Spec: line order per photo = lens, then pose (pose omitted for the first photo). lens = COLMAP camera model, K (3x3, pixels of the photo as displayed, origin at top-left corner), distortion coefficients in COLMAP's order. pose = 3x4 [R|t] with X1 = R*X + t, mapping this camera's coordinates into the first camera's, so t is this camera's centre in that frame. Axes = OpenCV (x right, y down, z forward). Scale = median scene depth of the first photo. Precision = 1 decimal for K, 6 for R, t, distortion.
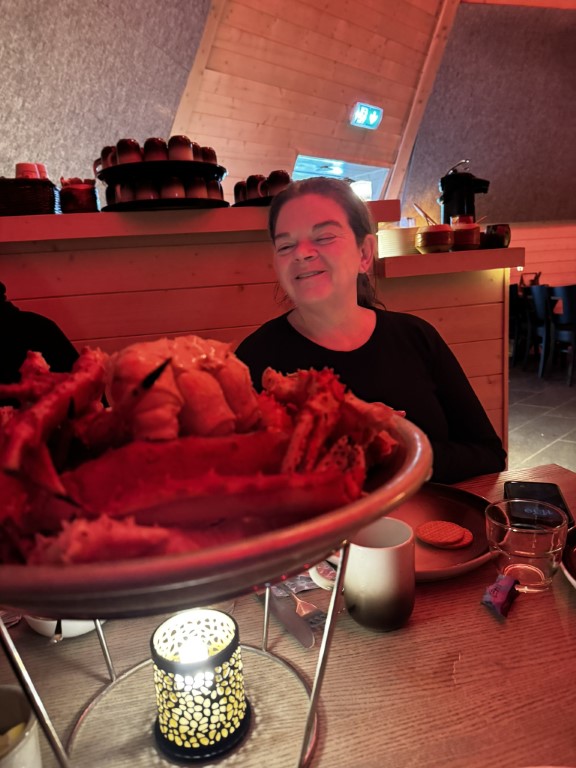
lens RADIAL K [[540.0, 0, 305.0], [0, 540.0, 386.9], [0, 0, 1]] dist [-0.001118, -0.025336]
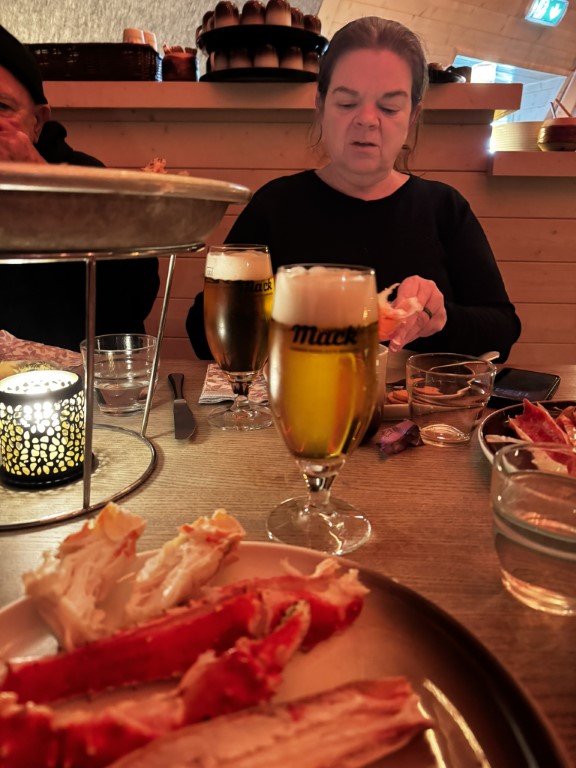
lens RADIAL K [[540.0, 0, 283.0], [0, 540.0, 378.1], [0, 0, 1]] dist [-0.001118, -0.025336]
pose [[0.962205, 0.154015, -0.224591, 0.465376], [-0.120375, 0.980309, 0.156541, 0.208928], [0.244278, -0.123590, 0.961797, 0.082959]]
